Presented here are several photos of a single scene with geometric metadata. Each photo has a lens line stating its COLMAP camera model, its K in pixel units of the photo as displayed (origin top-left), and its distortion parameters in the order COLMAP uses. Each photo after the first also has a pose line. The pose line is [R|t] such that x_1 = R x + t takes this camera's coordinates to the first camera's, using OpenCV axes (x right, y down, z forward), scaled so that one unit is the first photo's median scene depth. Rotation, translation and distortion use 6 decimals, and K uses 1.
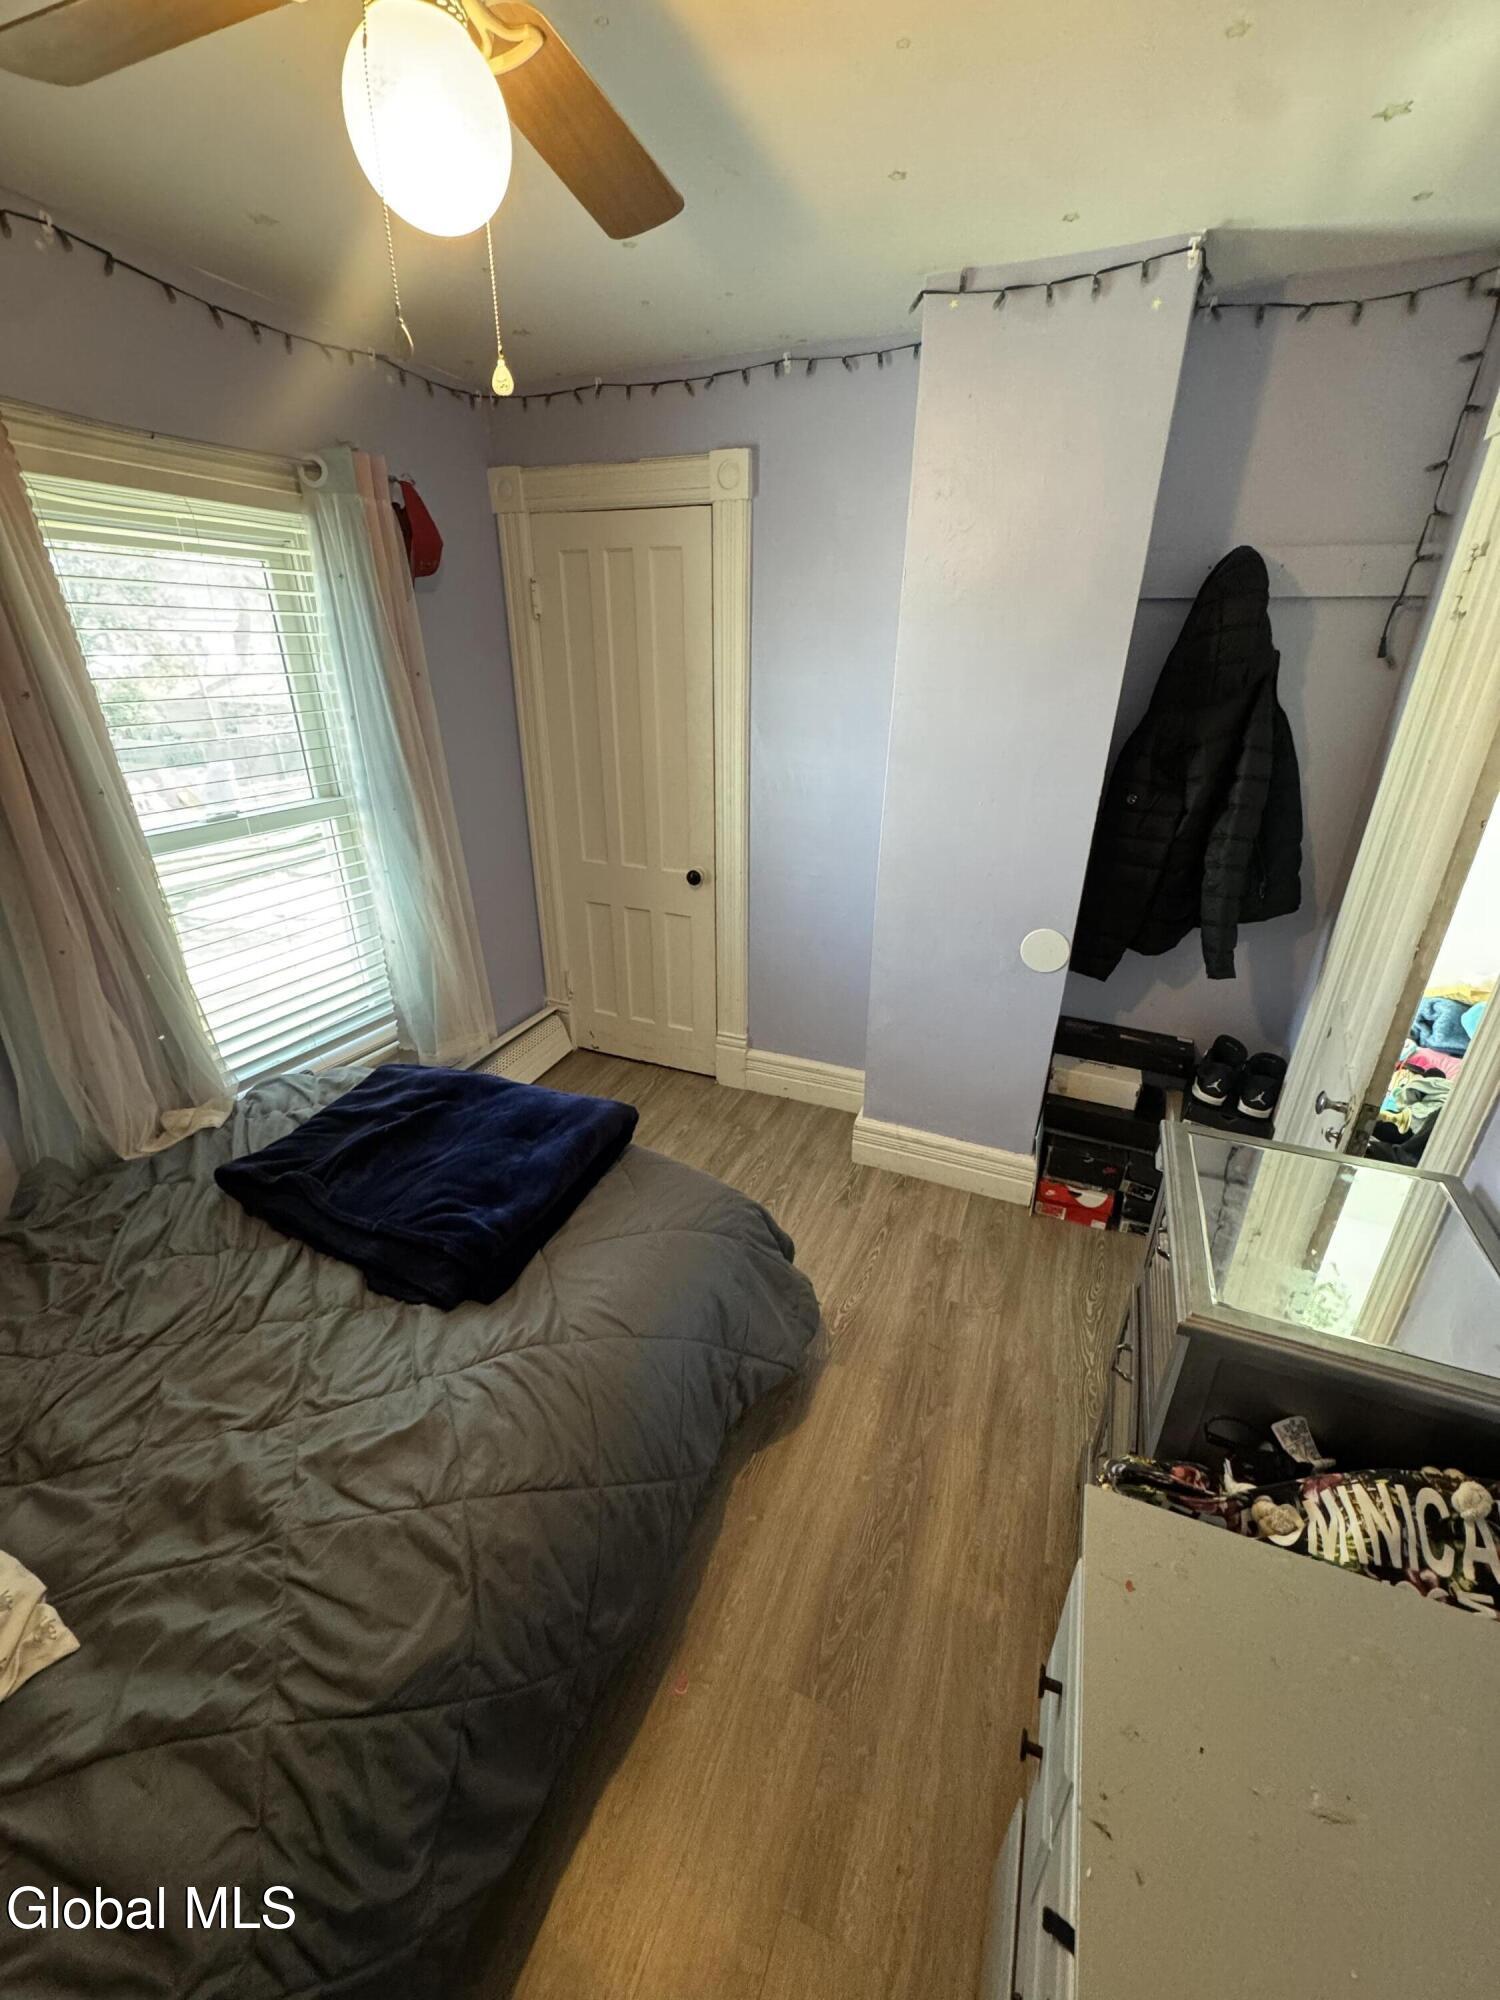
lens RADIAL K [[799.4, 0, 750.0], [0, 799.4, 1000.0], [0, 0, 1]] dist [0.000566, -0.000255]
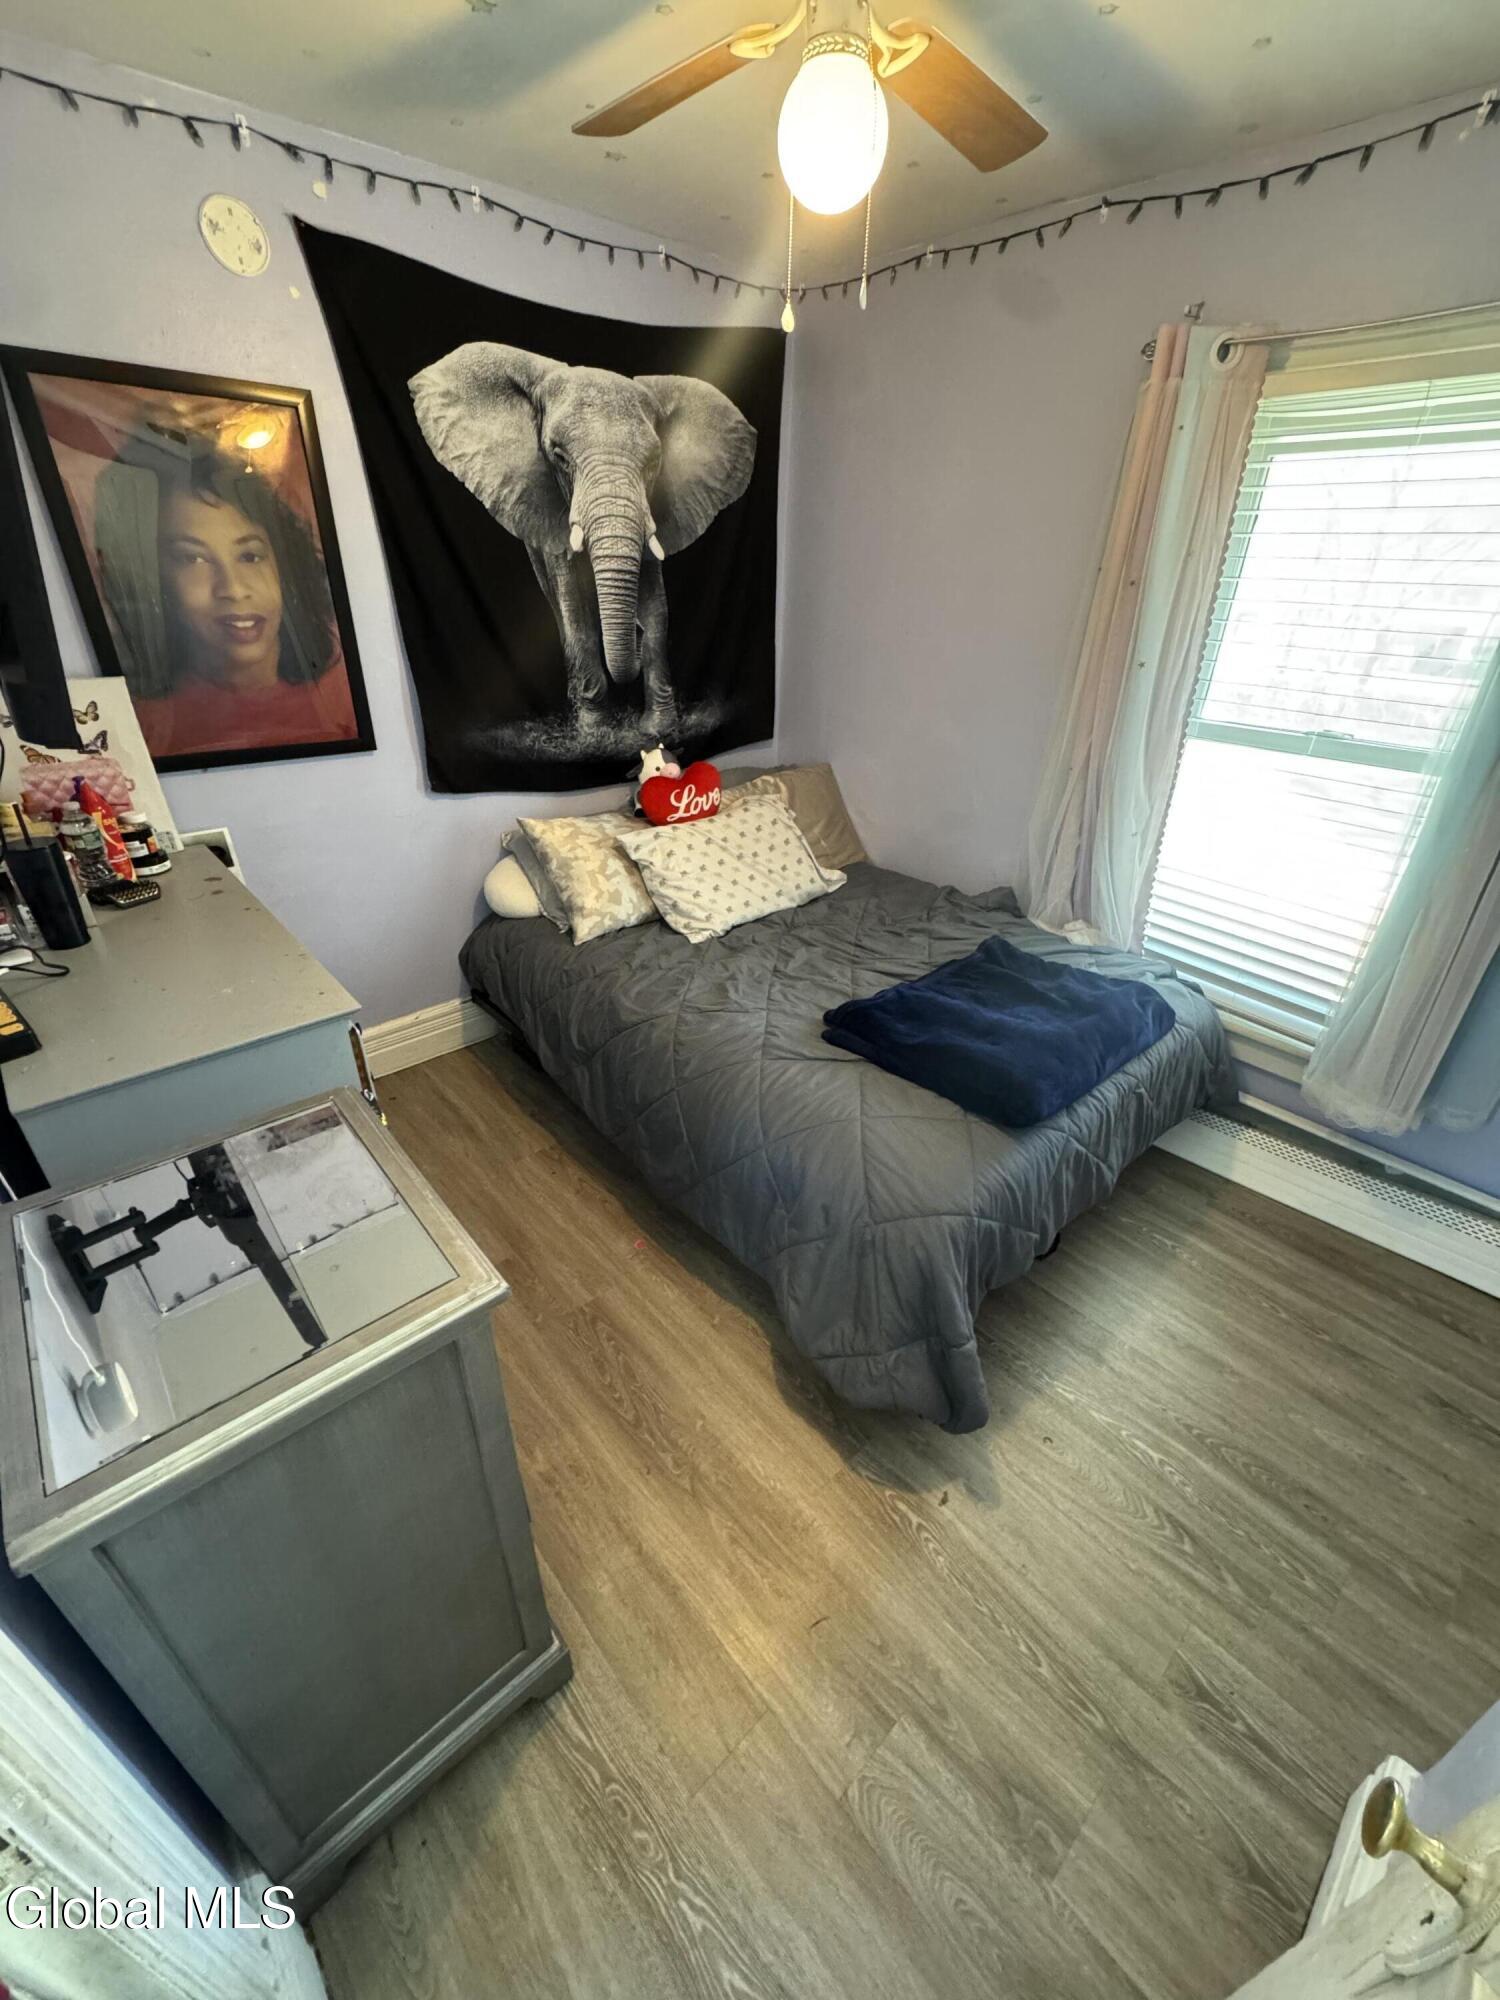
lens RADIAL K [[799.4, 0, 750.0], [0, 799.4, 1000.0], [0, 0, 1]] dist [0.000566, -0.000255]
pose [[-0.425973, 0.418826, -0.801955, 0.704923], [-0.394569, 0.711661, 0.581252, -0.362574], [0.814164, 0.564024, -0.137893, 0.932901]]
